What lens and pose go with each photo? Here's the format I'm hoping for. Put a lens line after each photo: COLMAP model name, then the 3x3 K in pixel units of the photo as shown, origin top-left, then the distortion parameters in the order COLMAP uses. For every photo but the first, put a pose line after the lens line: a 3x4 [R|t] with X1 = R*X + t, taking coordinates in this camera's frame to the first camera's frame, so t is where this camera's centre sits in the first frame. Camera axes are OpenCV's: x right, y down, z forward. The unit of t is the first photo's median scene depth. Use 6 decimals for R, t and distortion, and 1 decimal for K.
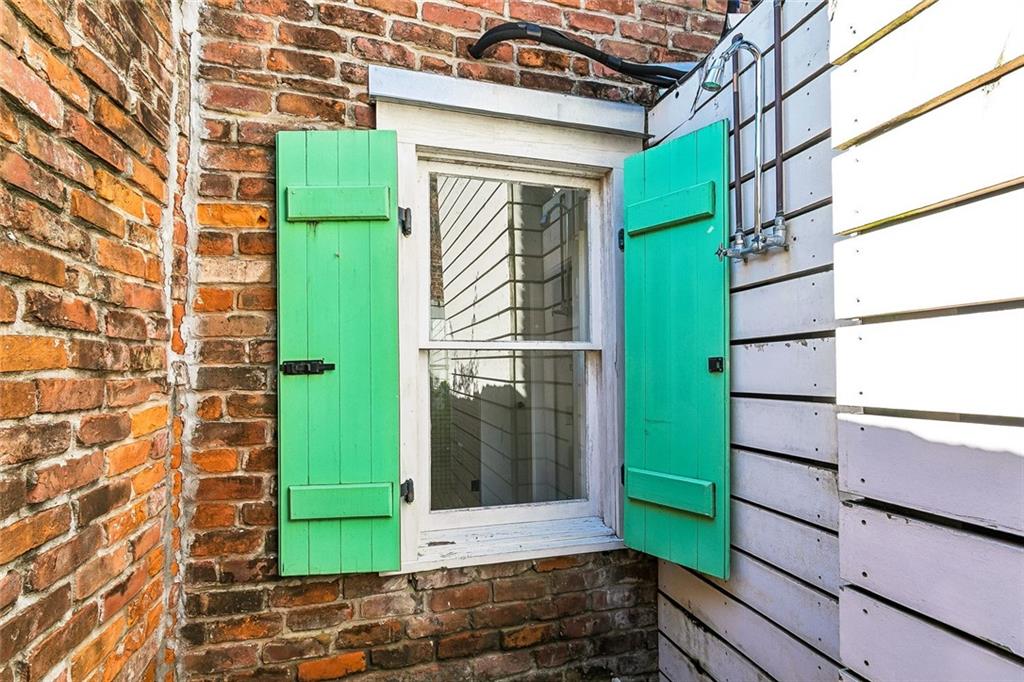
lens RADIAL K [[512.4, 0, 515.0], [0, 512.4, 370.6], [0, 0, 1]] dist [-0.002844, -0.000244]
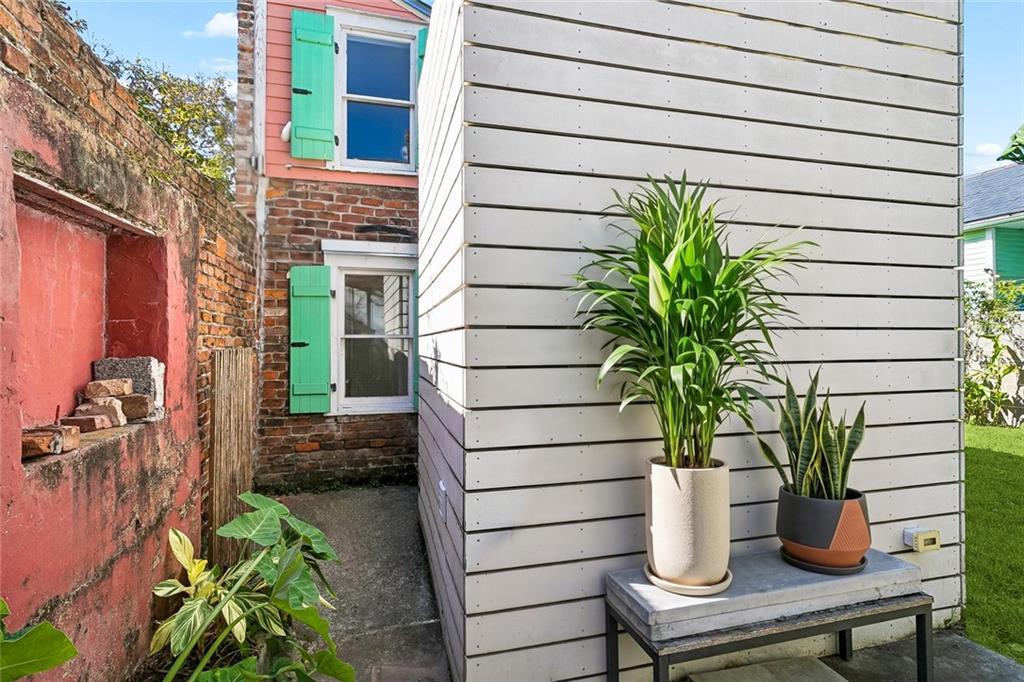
lens RADIAL K [[512.4, 0, 514.3], [0, 512.4, 338.6], [0, 0, 1]] dist [-0.002844, -0.000244]
pose [[0.999574, 0.004479, -0.028840, 0.928662], [-0.004781, 0.999934, -0.010401, -0.015481], [0.028791, 0.010535, 0.999530, -1.942583]]
